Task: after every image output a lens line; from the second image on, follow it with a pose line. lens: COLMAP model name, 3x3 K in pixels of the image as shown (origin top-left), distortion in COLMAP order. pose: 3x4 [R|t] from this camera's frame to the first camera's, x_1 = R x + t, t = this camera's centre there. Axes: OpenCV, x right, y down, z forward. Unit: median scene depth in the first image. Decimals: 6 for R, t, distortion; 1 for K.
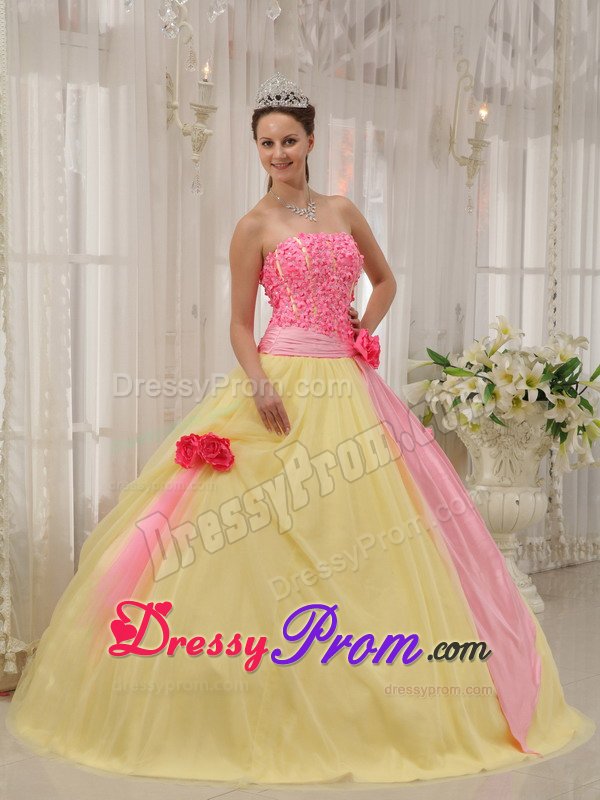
lens RADIAL K [[1772.9, 0, 300.0], [0, 1772.9, 400.0], [0, 0, 1]] dist [0.227514, 0.122718]
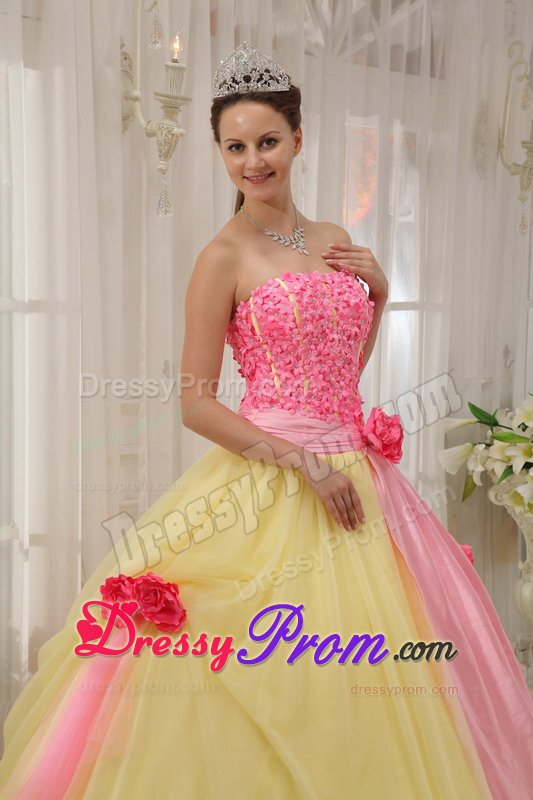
lens RADIAL K [[1670.9, 0, 266.5], [0, 1670.9, 400.0], [0, 0, 1]] dist [0.357143, -0.077384]
pose [[0.999279, -0.000316, -0.037955, 0.009317], [0.000297, 1.000000, -0.000522, -0.031765], [0.037955, 0.000511, 0.999279, 0.248584]]
